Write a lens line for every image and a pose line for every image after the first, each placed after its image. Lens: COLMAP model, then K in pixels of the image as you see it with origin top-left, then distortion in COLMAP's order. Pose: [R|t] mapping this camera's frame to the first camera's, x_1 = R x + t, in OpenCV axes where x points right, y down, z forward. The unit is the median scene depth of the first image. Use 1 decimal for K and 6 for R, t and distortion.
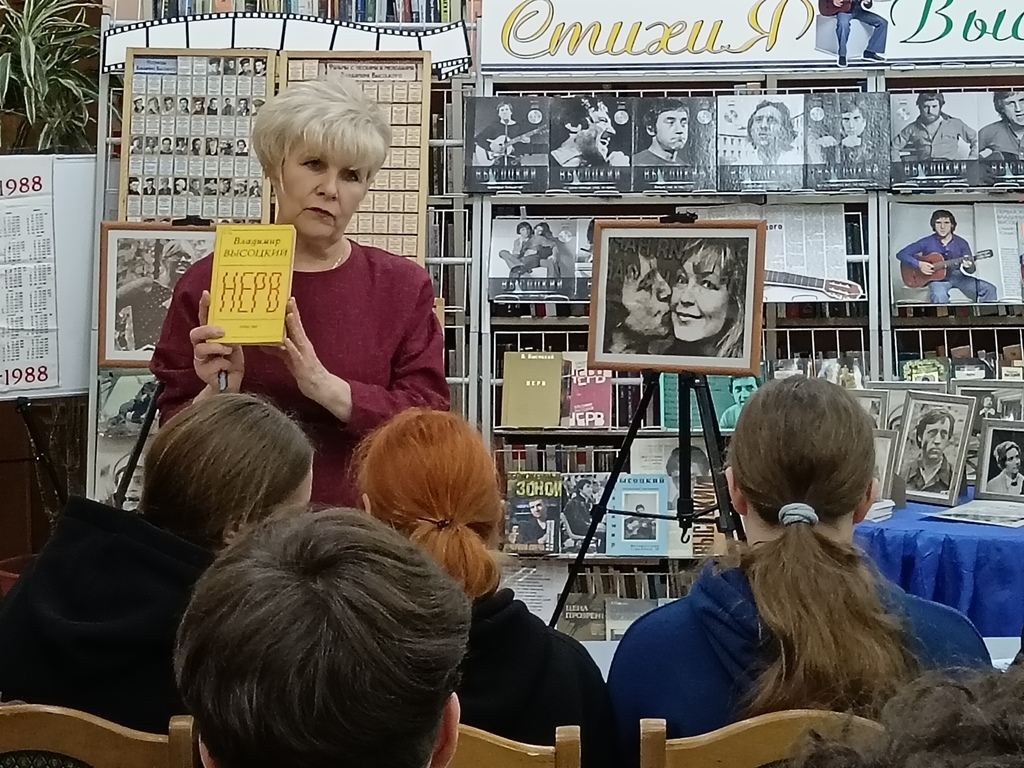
lens RADIAL K [[2778.9, 0, 512.0], [0, 2778.9, 384.0], [0, 0, 1]] dist [0.250620, -1.407553]
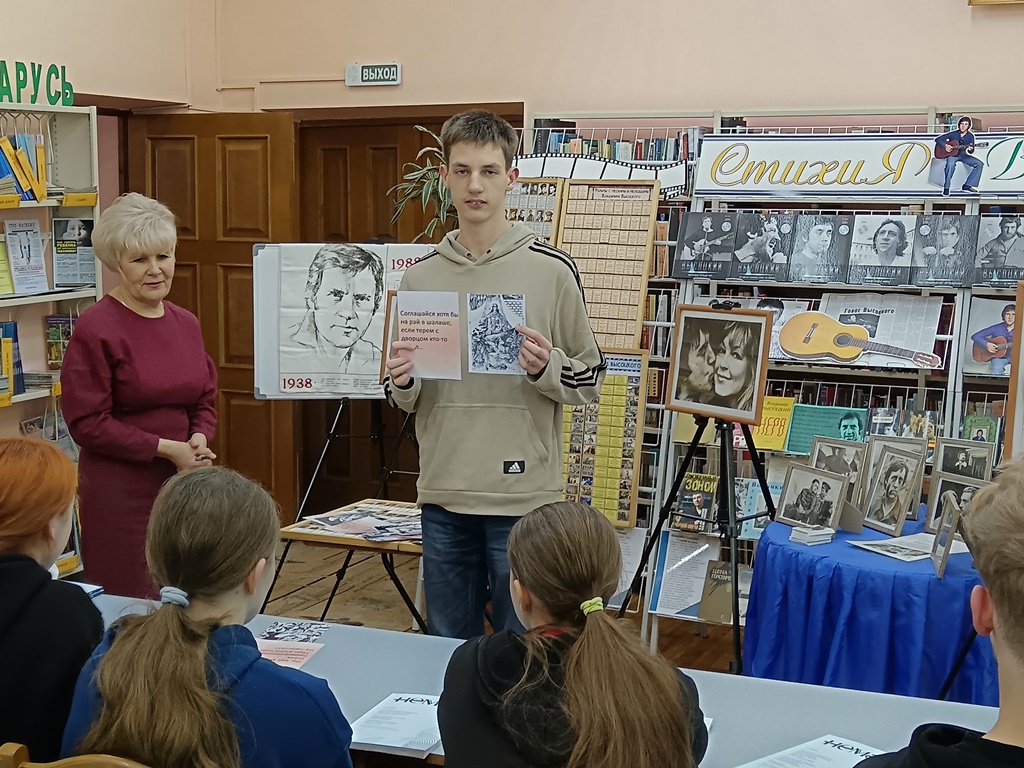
lens RADIAL K [[1581.5, 0, 512.0], [0, 1581.5, 384.0], [0, 0, 1]] dist [0.196736, -1.069704]
pose [[0.921763, 0.064285, -0.382387, 0.226326], [-0.058547, 0.997929, 0.026637, -0.030527], [0.383307, -0.002165, 0.923618, 0.201683]]
